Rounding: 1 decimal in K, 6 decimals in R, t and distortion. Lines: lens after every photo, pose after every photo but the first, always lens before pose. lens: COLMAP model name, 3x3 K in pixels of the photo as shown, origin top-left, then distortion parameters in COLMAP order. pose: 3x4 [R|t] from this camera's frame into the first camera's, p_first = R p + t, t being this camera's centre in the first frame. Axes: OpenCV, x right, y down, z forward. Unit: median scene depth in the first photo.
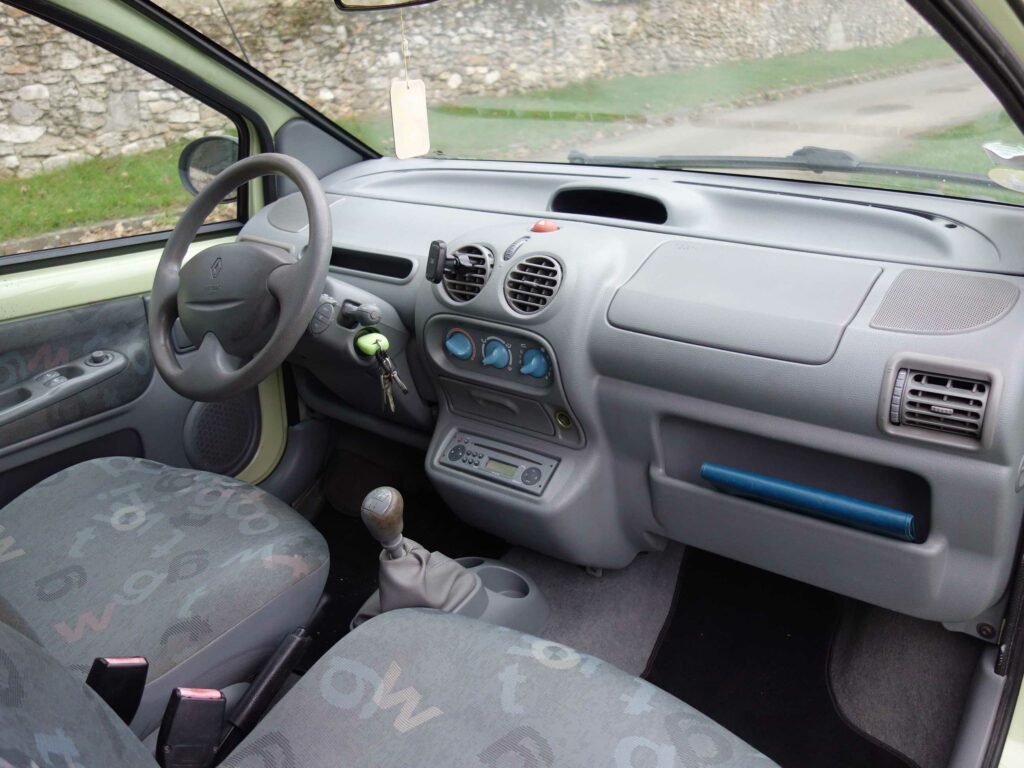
lens RADIAL K [[906.2, 0, 547.7], [0, 906.2, 385.6], [0, 0, 1]] dist [-0.006959, 0.008243]
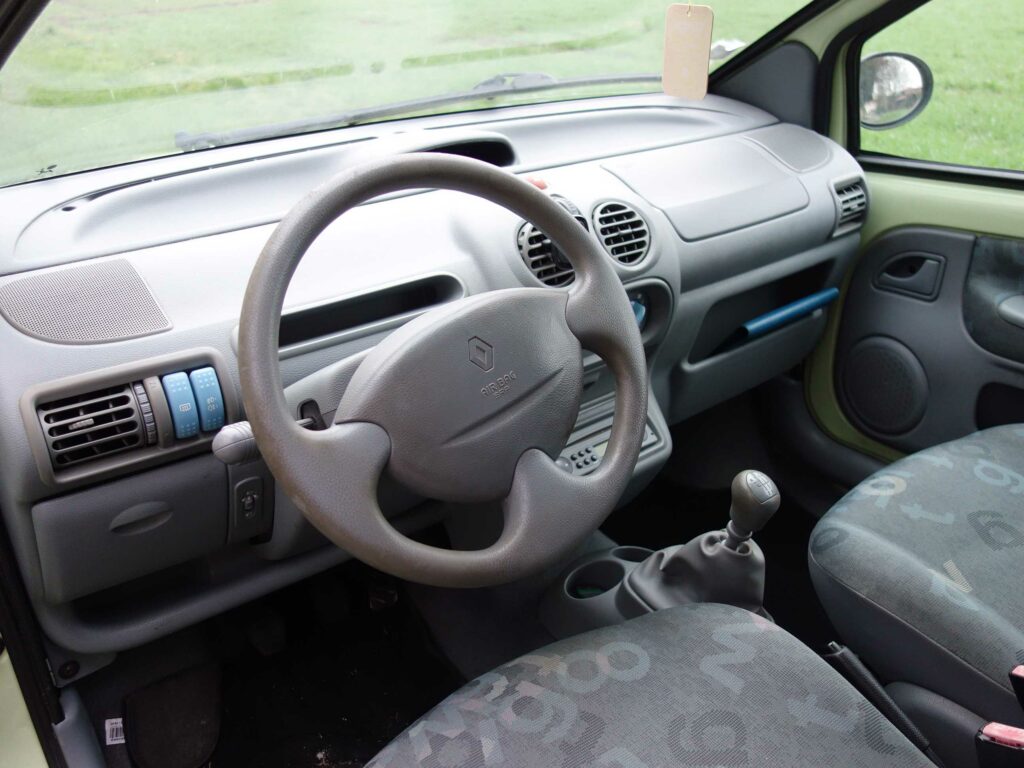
lens RADIAL K [[906.2, 0, 510.0], [0, 906.2, 381.4], [0, 0, 1]] dist [-0.006959, 0.008243]
pose [[0.258602, -0.391734, 0.882989, -0.923829], [0.371968, 0.883979, 0.283235, -0.283857], [-0.891496, 0.255198, 0.374311, 0.801587]]
